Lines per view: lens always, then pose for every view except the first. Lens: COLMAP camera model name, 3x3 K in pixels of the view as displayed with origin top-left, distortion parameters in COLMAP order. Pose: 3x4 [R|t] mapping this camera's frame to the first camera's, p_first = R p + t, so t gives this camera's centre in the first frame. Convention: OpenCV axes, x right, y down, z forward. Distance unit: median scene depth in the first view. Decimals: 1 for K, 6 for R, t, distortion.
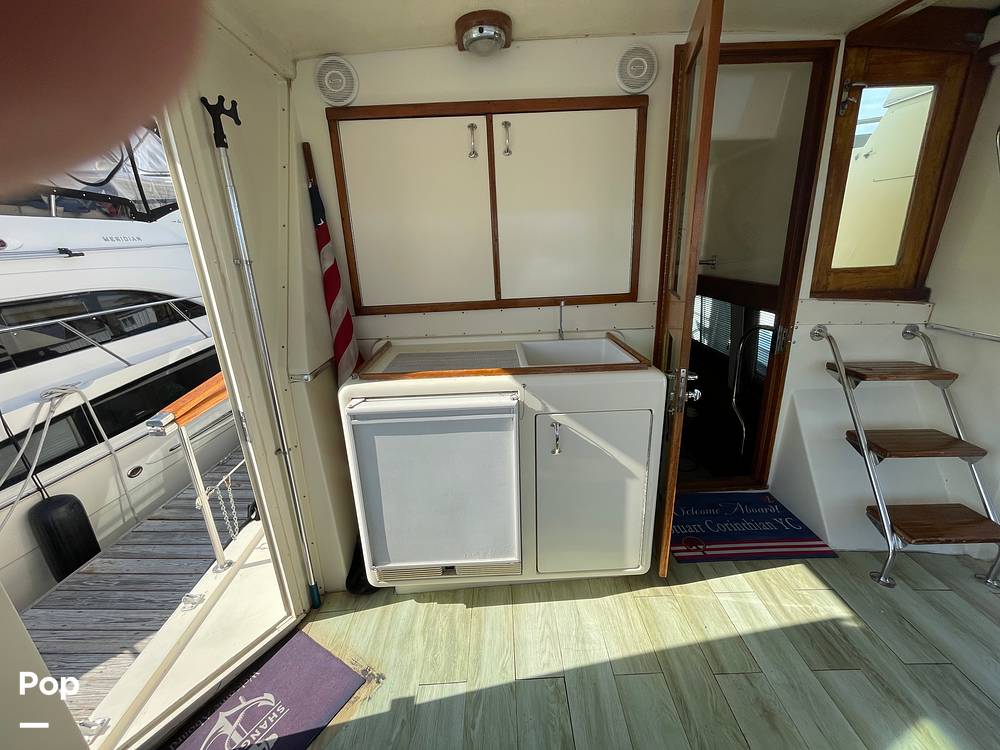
lens RADIAL K [[408.7, 0, 495.7], [0, 408.7, 369.5], [0, 0, 1]] dist [-0.003926, 0.001213]
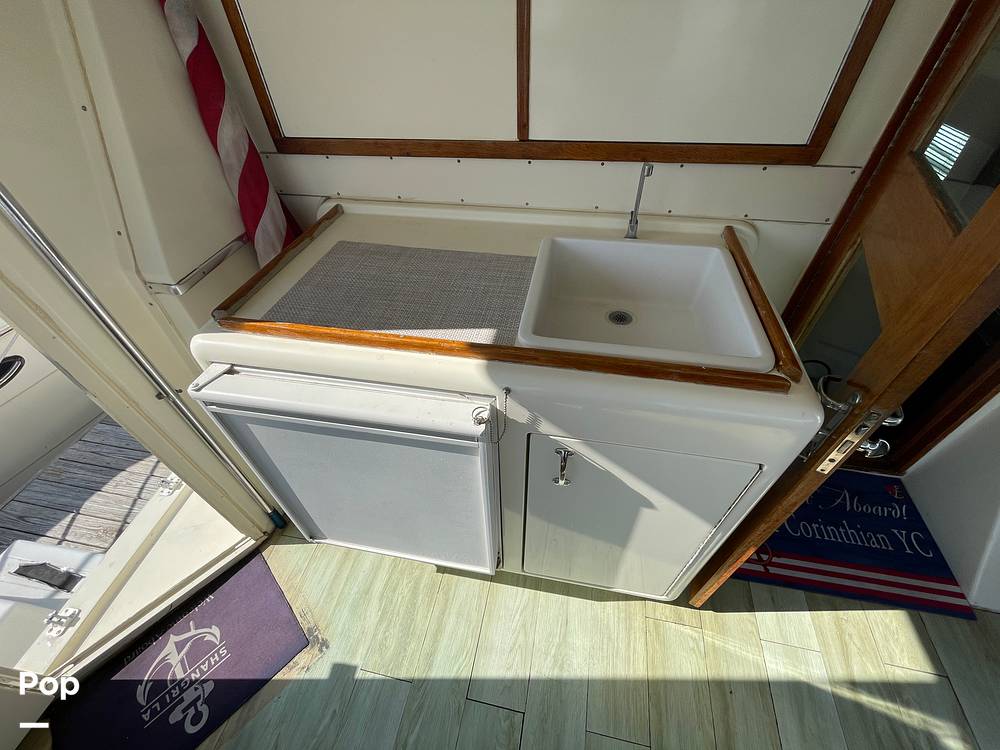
lens RADIAL K [[408.7, 0, 495.1], [0, 408.7, 376.3], [0, 0, 1]] dist [-0.003926, 0.001213]
pose [[0.979907, 0.157417, -0.122482, 0.112742], [-0.082205, 0.878252, 0.471079, -0.234951], [0.181726, -0.451546, 0.873546, 0.566038]]
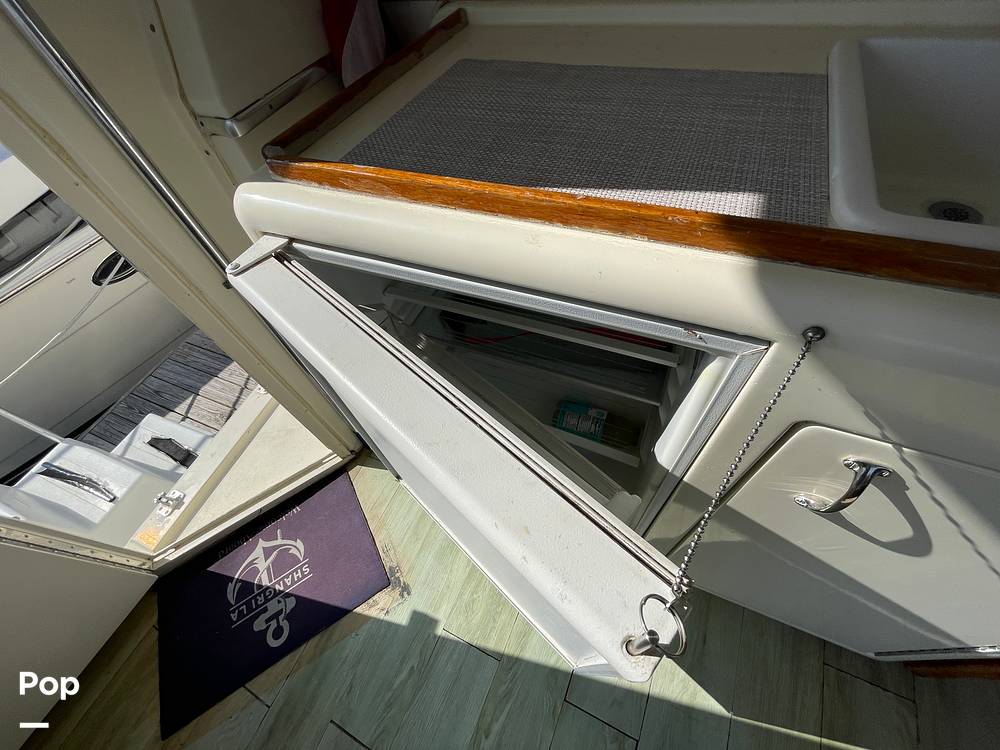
lens RADIAL K [[408.7, 0, 497.9], [0, 408.7, 367.5], [0, 0, 1]] dist [-0.003926, 0.001213]
pose [[0.913521, 0.291037, -0.284213, -0.017553], [-0.055137, 0.780808, 0.622334, -0.089554], [0.403038, -0.552844, 0.729331, 0.752111]]
